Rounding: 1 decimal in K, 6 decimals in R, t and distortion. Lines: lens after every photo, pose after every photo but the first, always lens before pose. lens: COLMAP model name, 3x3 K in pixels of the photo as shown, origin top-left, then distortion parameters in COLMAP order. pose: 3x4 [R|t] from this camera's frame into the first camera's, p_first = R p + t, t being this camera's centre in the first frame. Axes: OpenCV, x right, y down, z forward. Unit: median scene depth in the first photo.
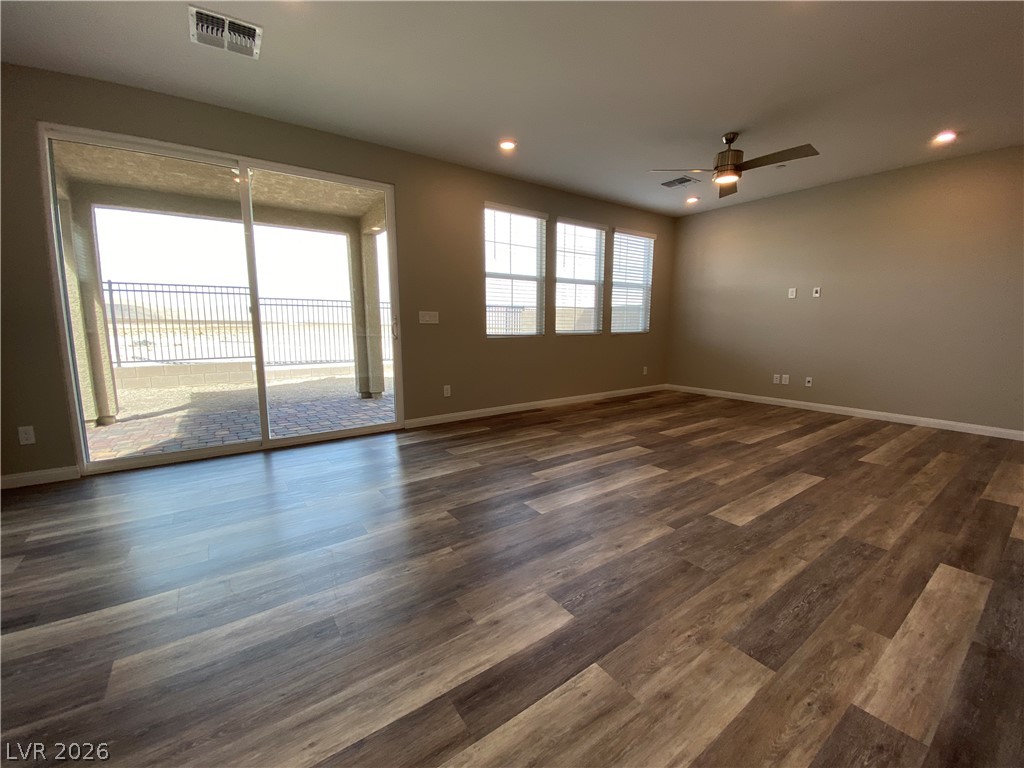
lens RADIAL K [[415.6, 0, 514.6], [0, 415.6, 380.3], [0, 0, 1]] dist [0.016825, -0.019217]
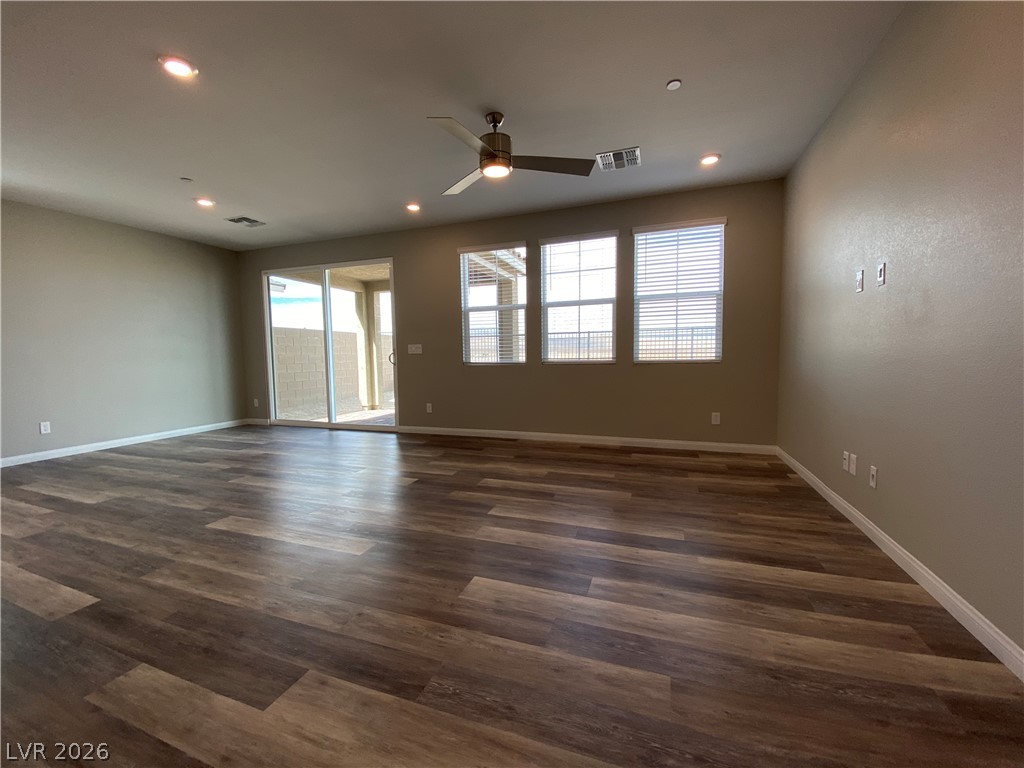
lens RADIAL K [[415.6, 0, 514.6], [0, 415.6, 380.3], [0, 0, 1]] dist [0.016825, -0.019217]
pose [[0.567376, 0.043726, -0.822297, 1.215170], [-0.095774, 0.995316, -0.013157, -0.079247], [0.817870, 0.086220, 0.568907, 0.616288]]
